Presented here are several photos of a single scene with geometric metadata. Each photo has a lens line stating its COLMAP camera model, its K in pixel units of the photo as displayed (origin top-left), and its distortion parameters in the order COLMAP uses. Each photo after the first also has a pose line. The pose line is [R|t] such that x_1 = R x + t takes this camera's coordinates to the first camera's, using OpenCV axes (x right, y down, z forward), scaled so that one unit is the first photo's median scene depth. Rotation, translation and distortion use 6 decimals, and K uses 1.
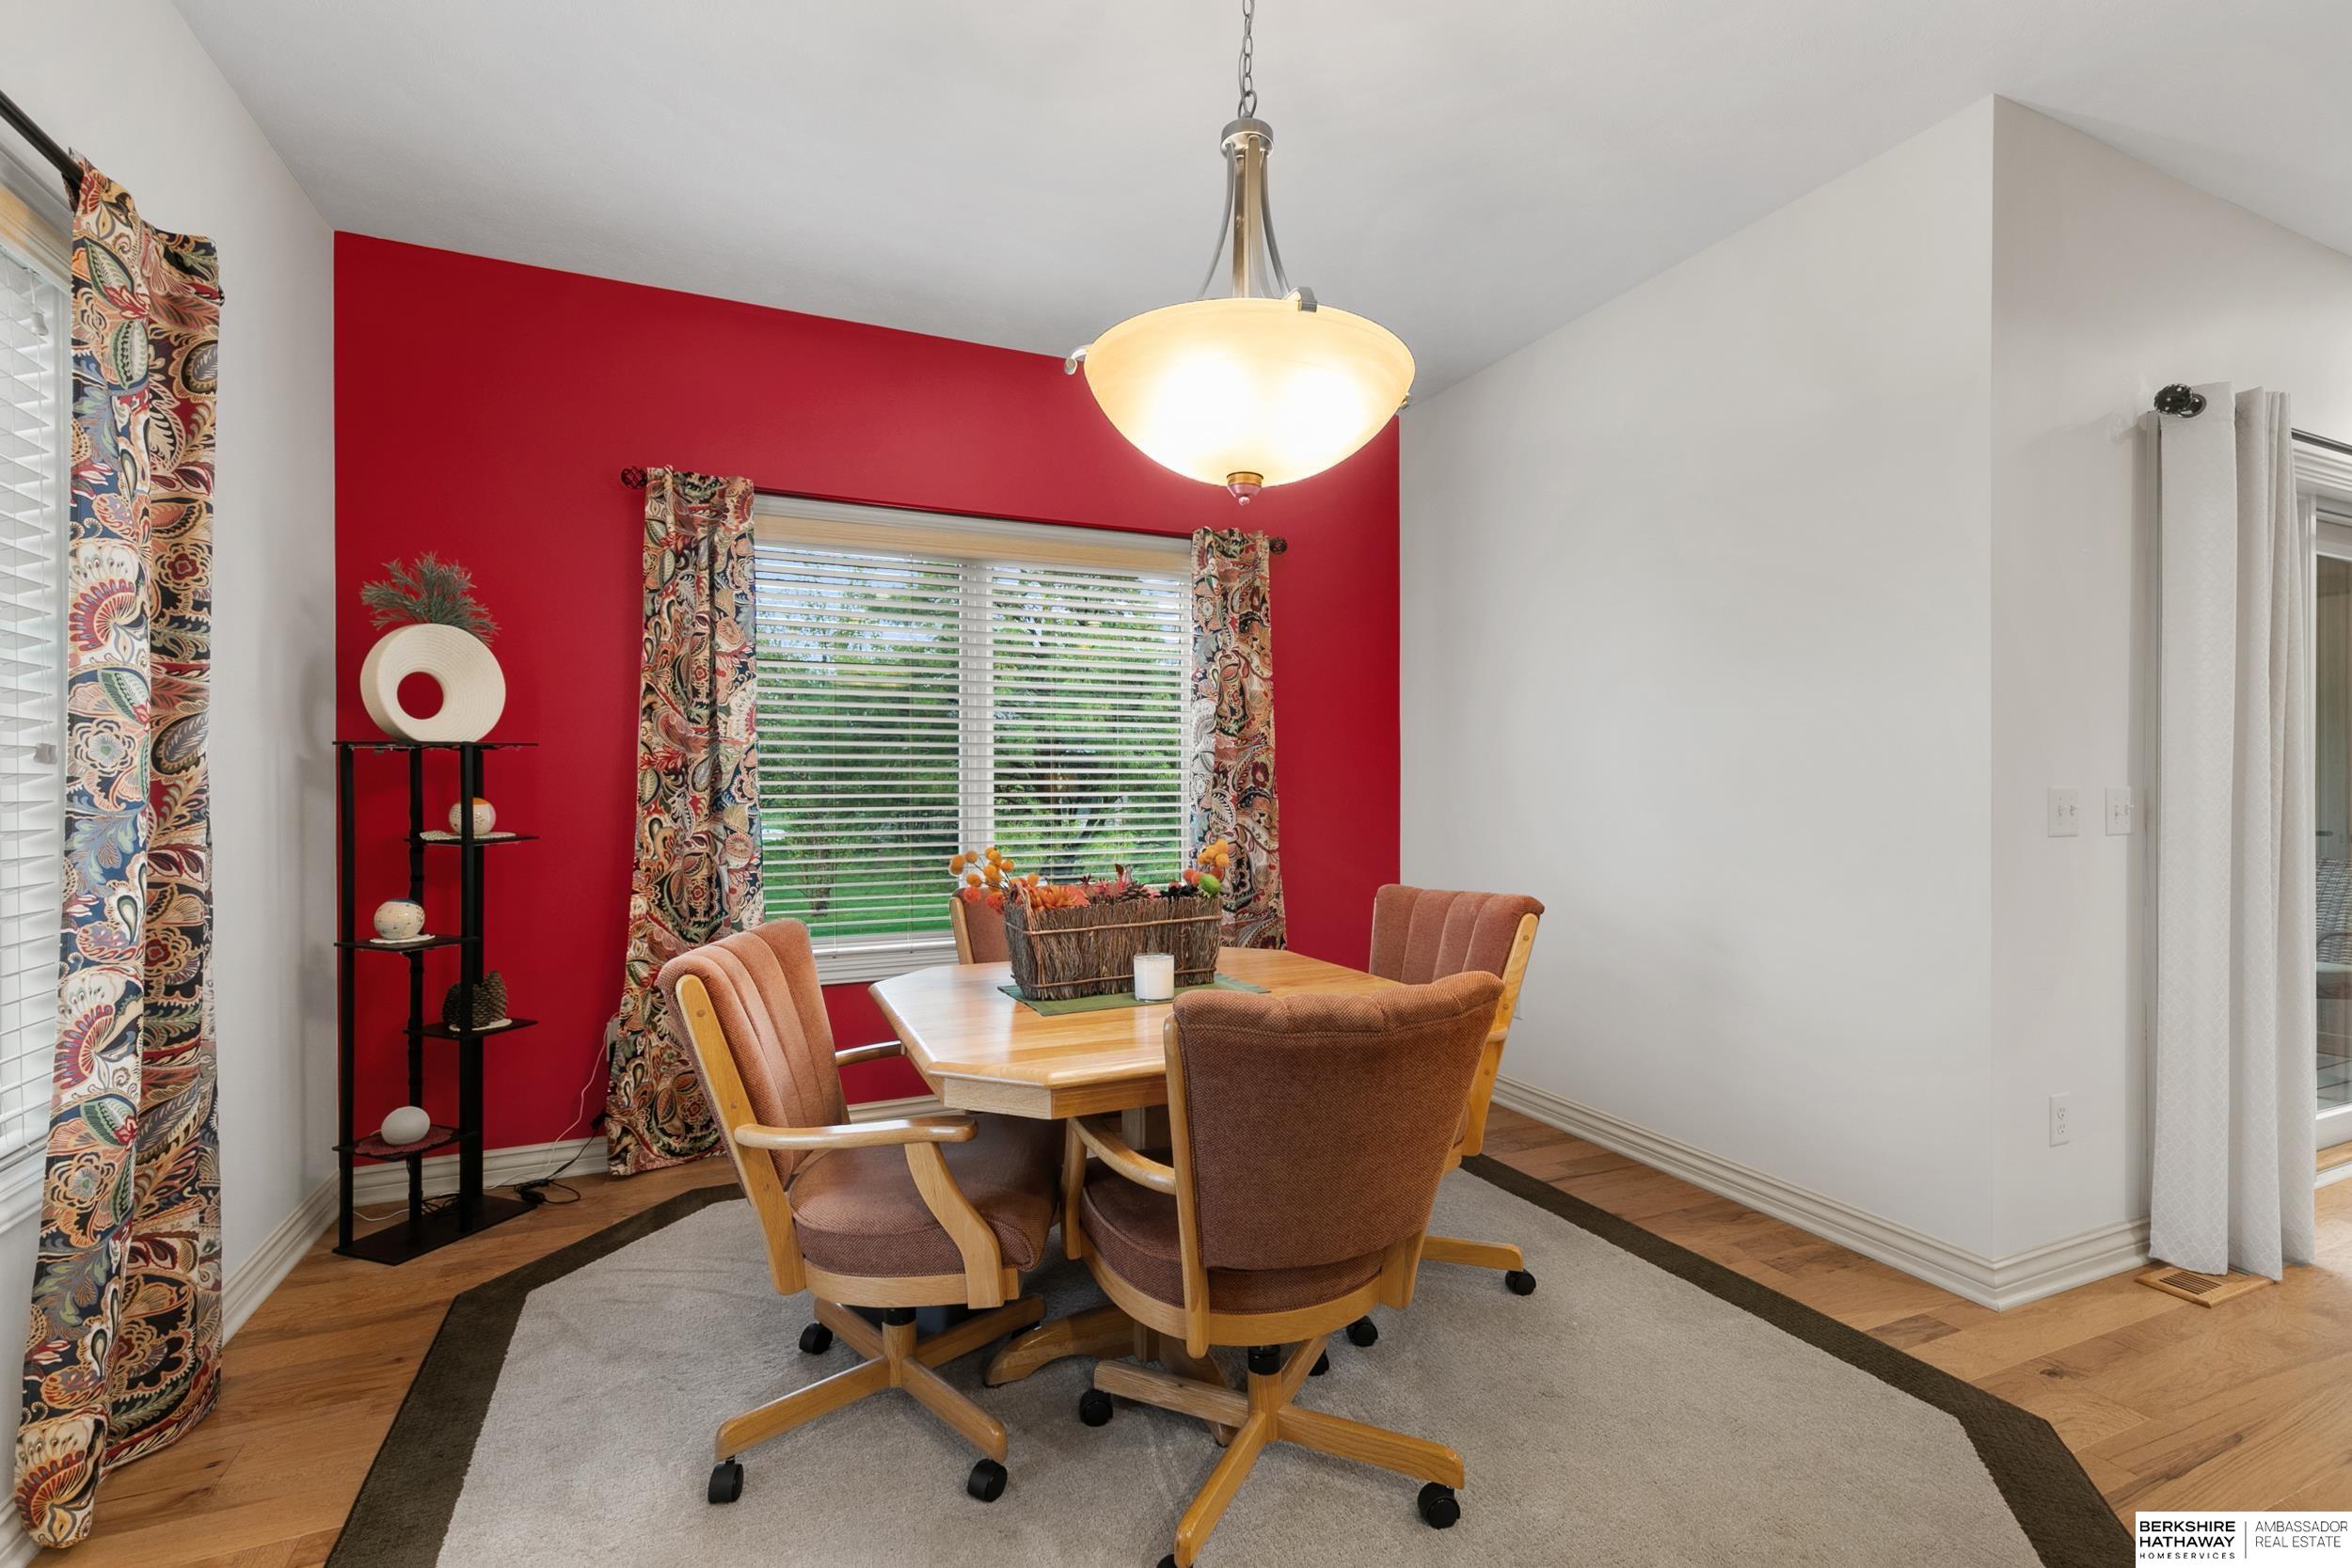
lens RADIAL K [[1061.5, 0, 1176.4], [0, 1061.5, 785.8], [0, 0, 1]] dist [0.014426, -0.001537]
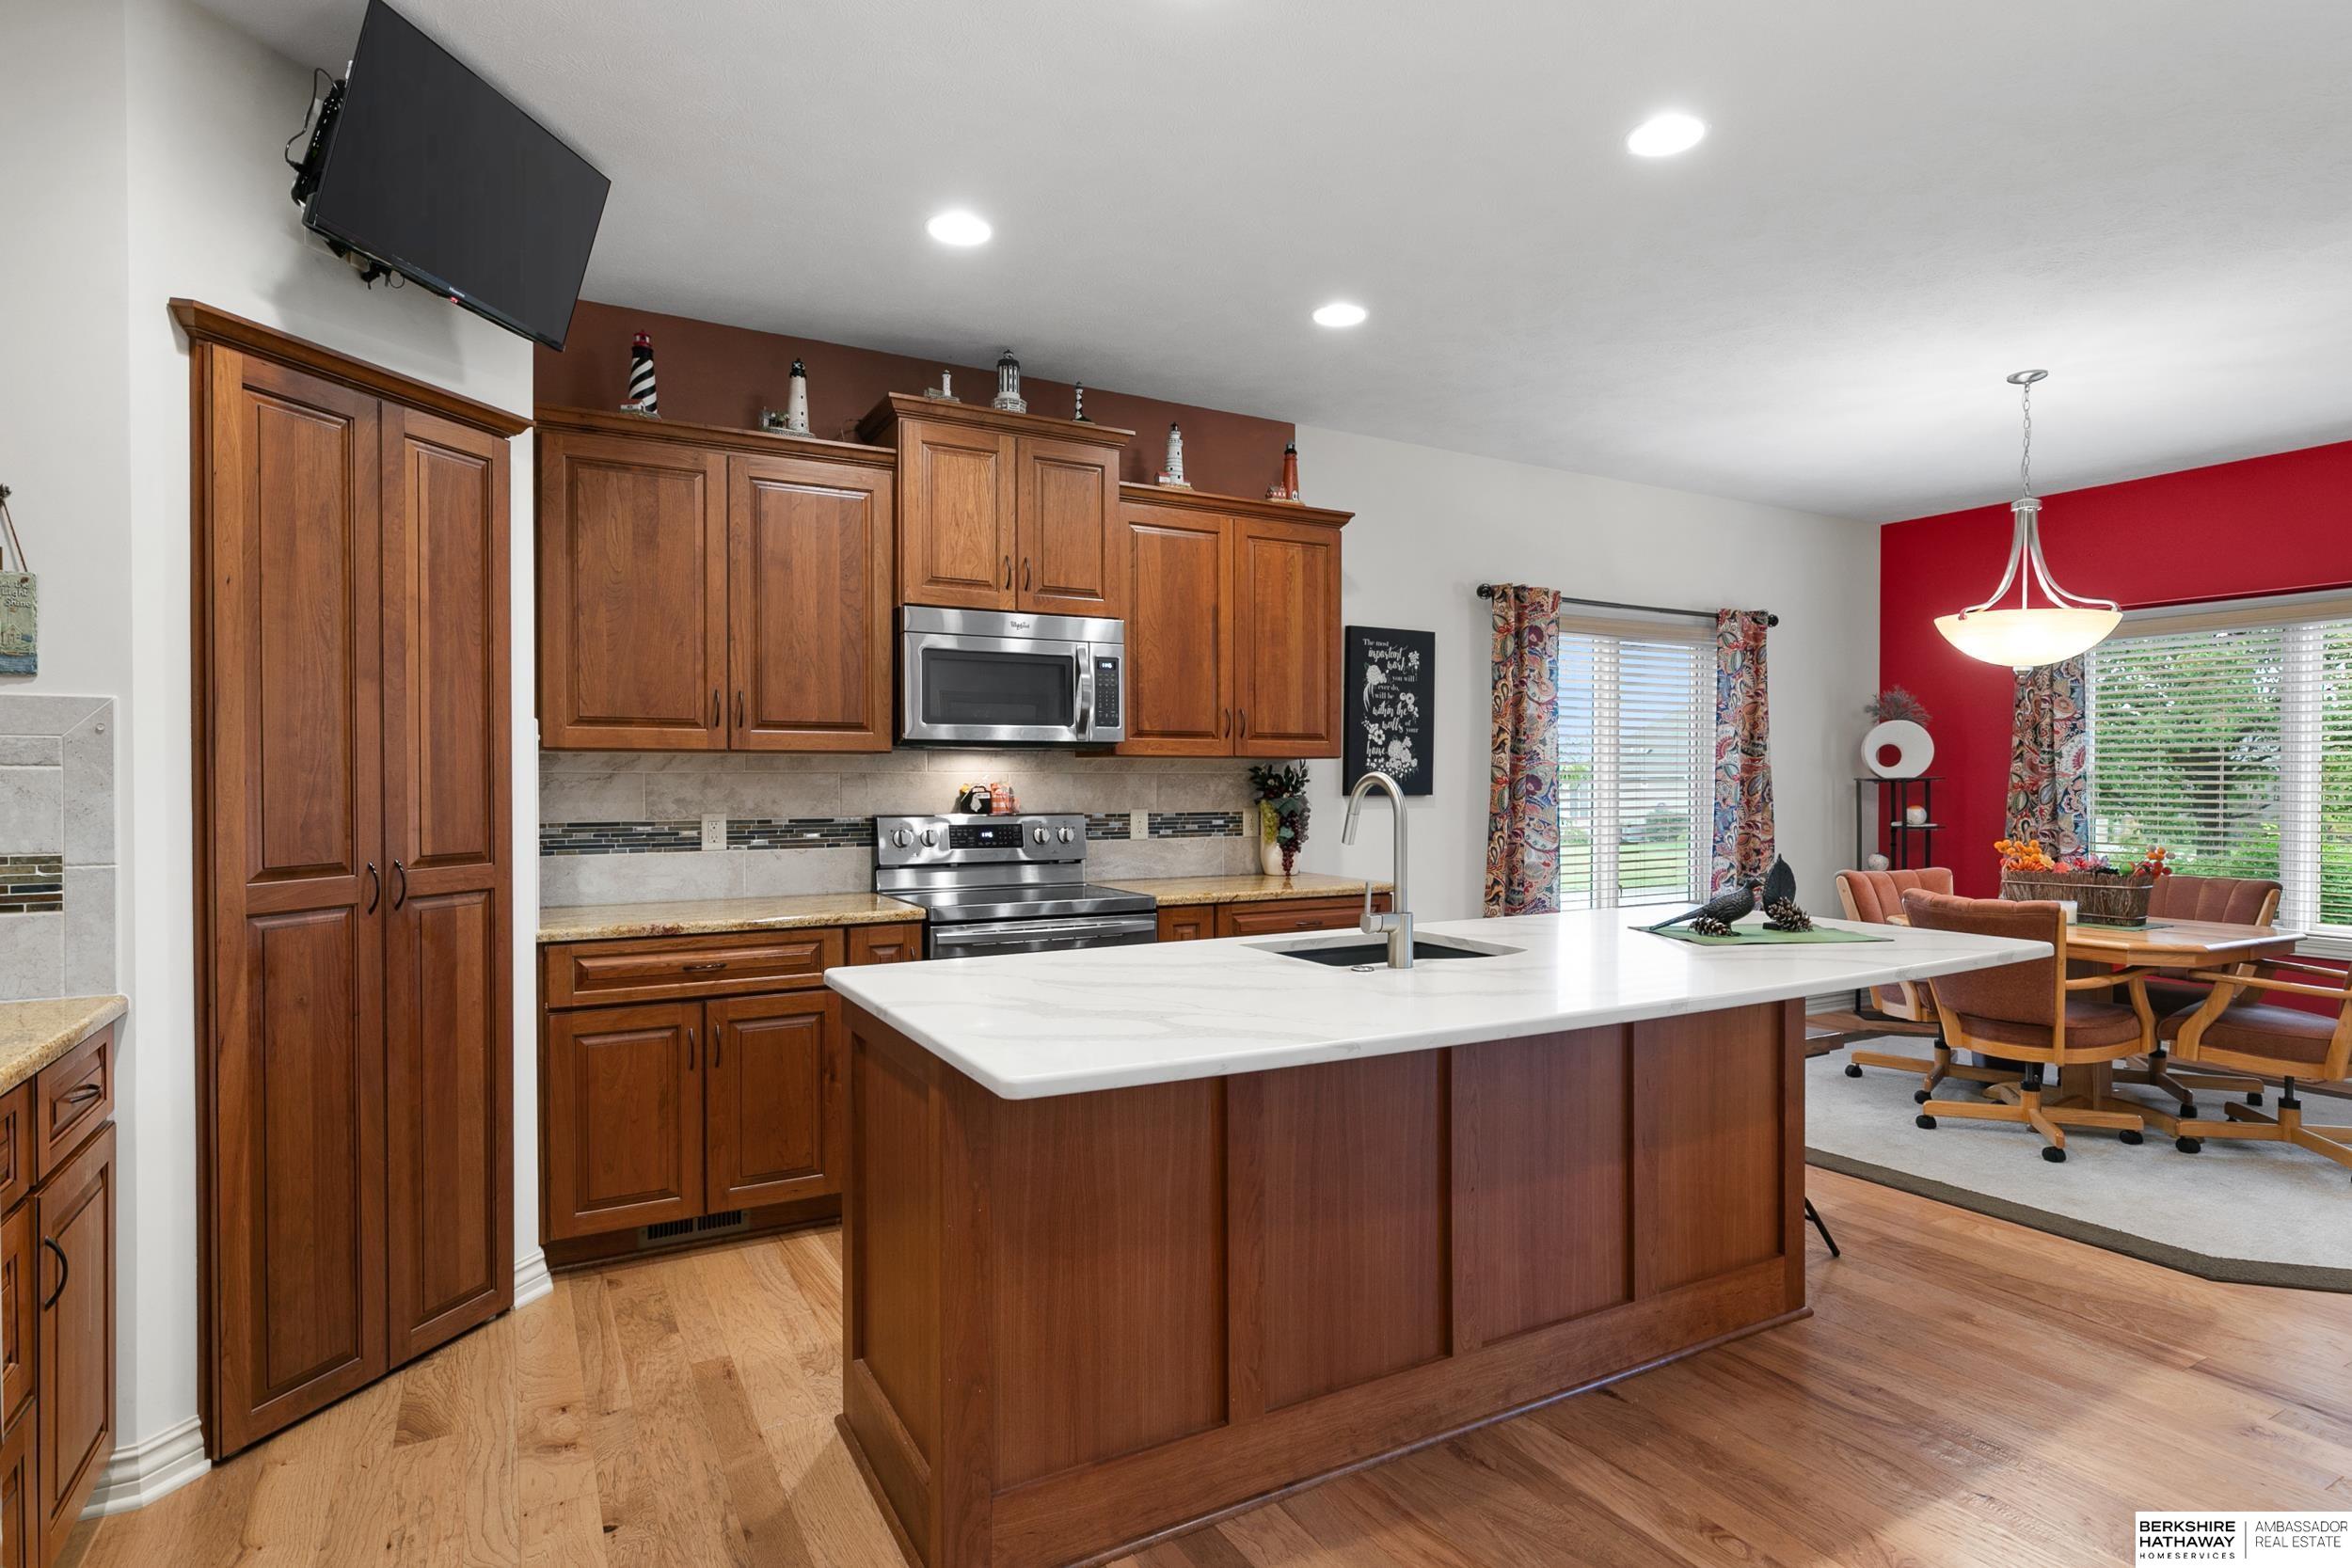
lens RADIAL K [[1235.9, 0, 1238.6], [0, 1235.9, 781.7], [0, 0, 1]] dist [0.003732, 0.001360]
pose [[0.134621, 0.006925, -0.990873, 1.268183], [-0.002994, 0.999974, 0.006582, -0.039292], [0.990893, 0.002080, 0.134639, -0.482179]]
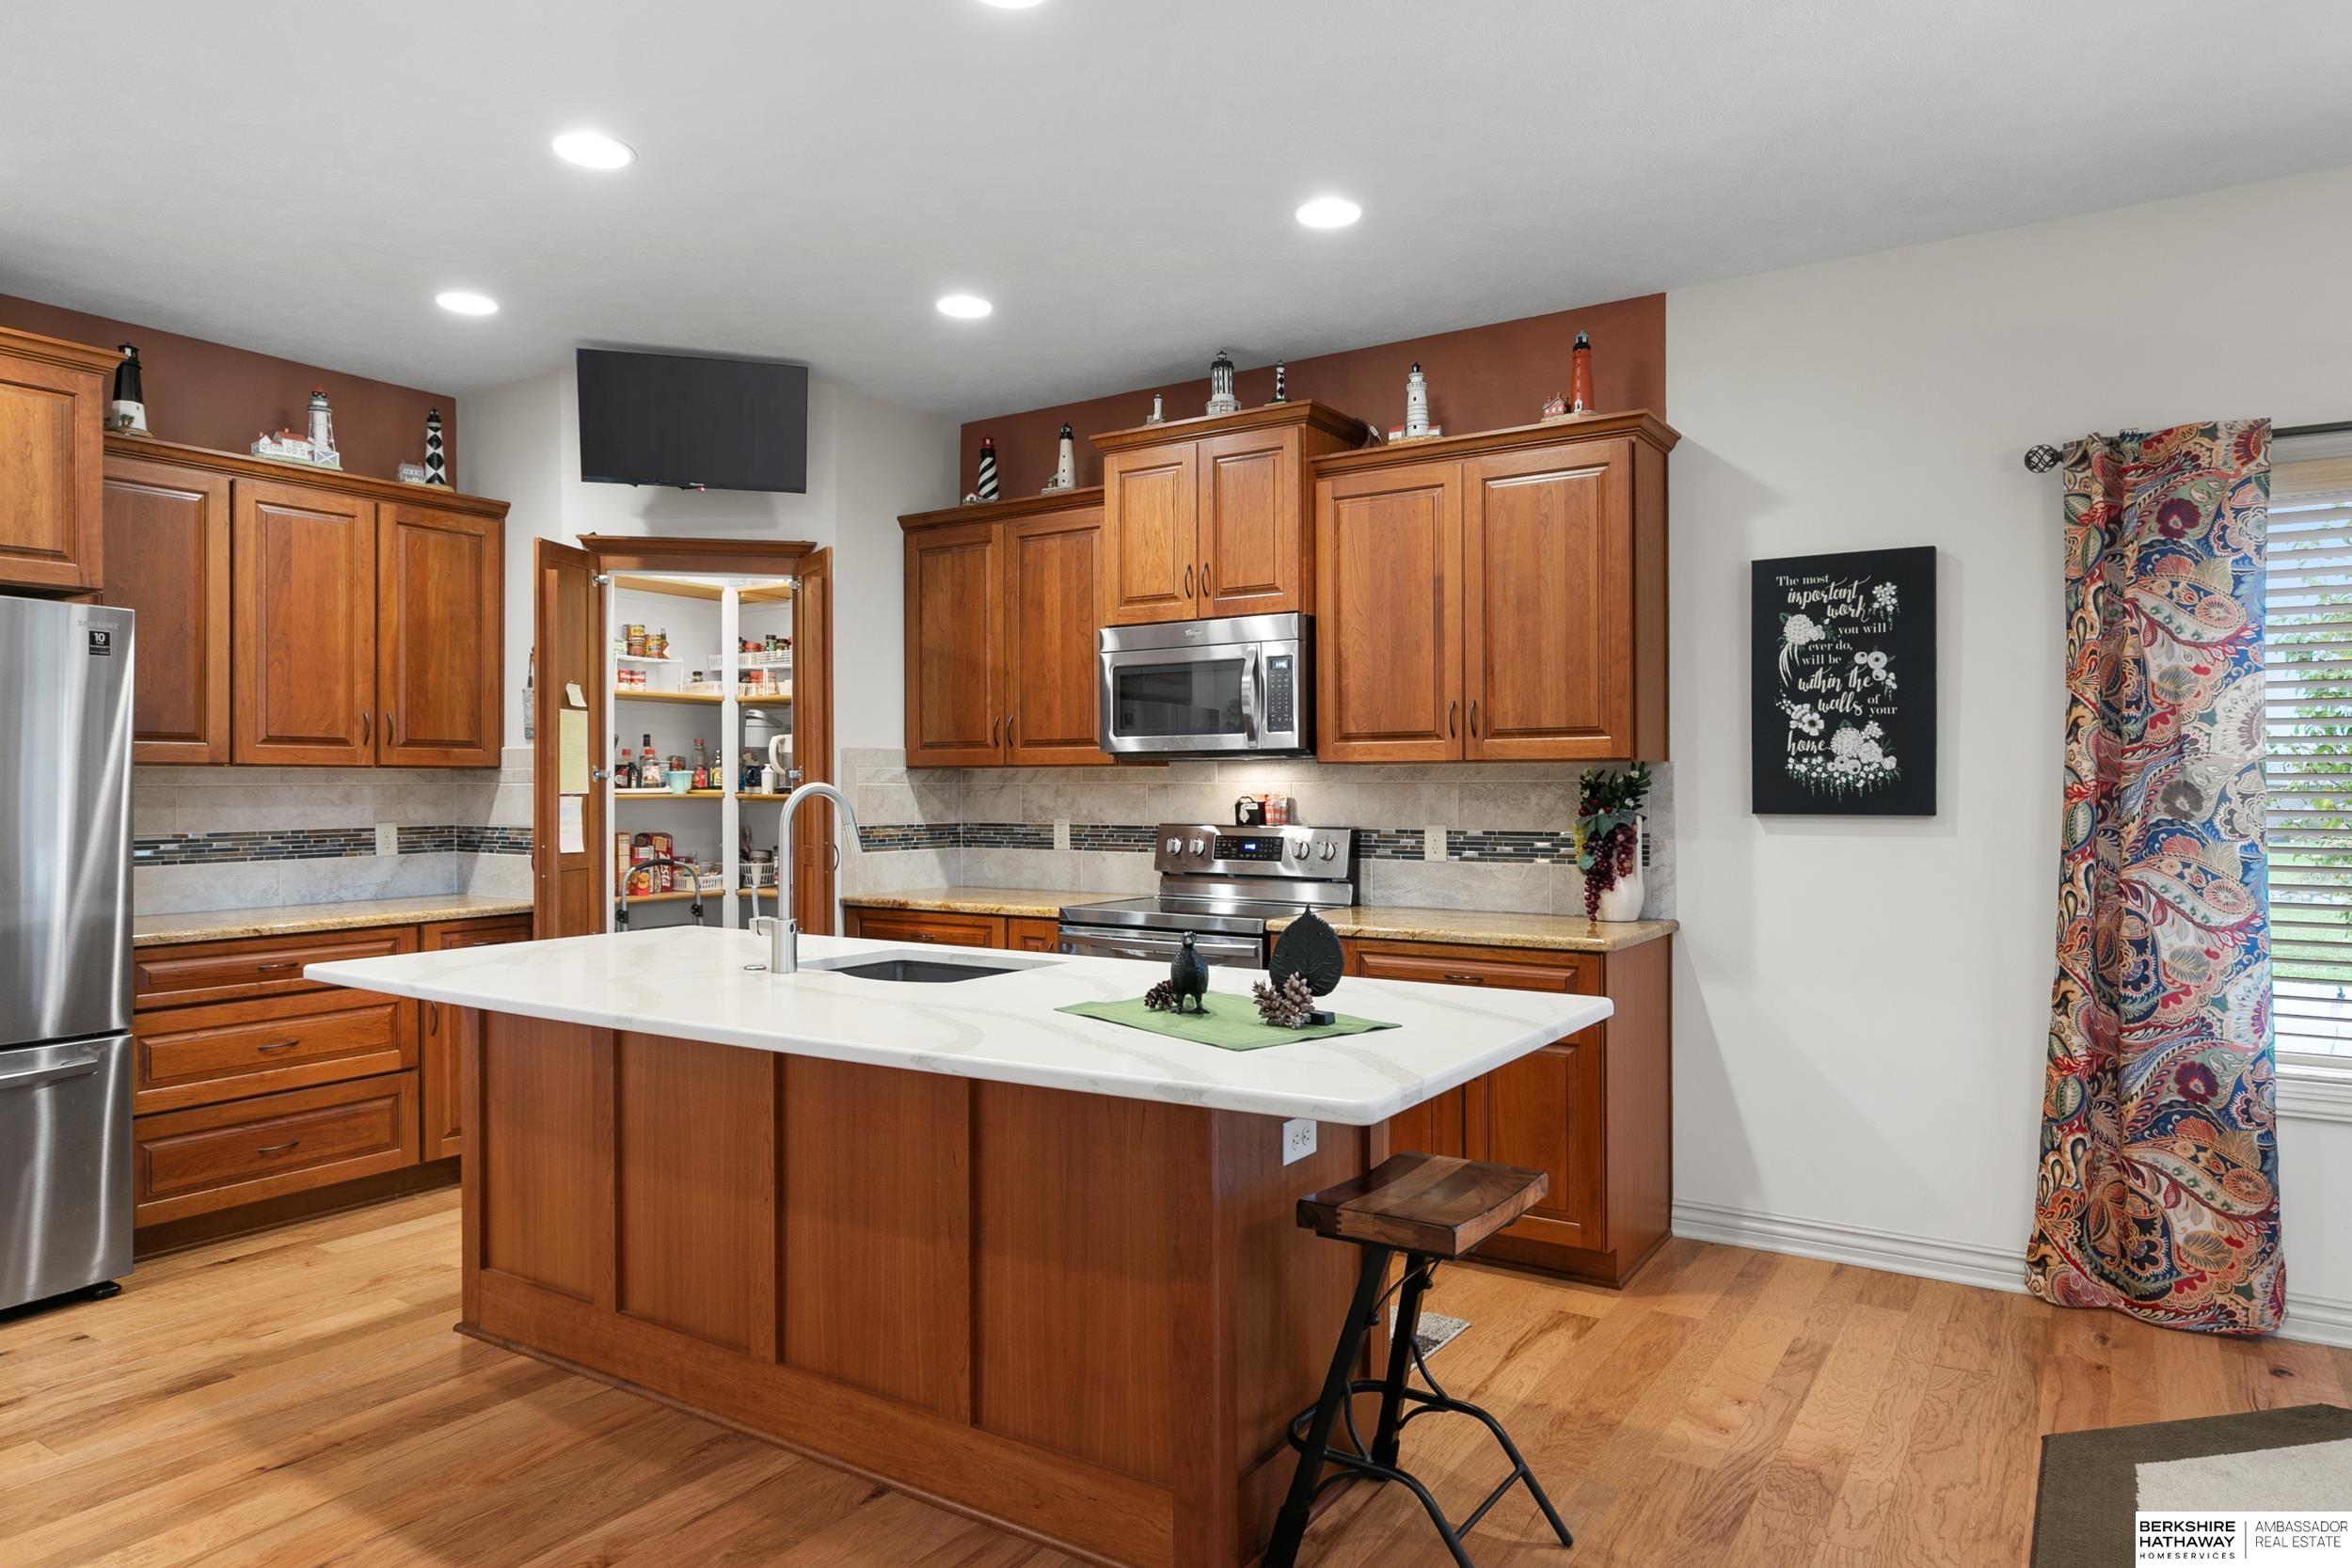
lens RADIAL K [[1477.4, 0, 1202.7], [0, 1477.4, 780.0], [0, 0, 1]] dist [0.009248, -0.000331]
pose [[-0.833828, 0.002801, -0.552017, 0.826749], [0.003702, 0.999993, -0.000518, -0.041666], [0.552012, -0.002476, -0.833832, 0.644549]]
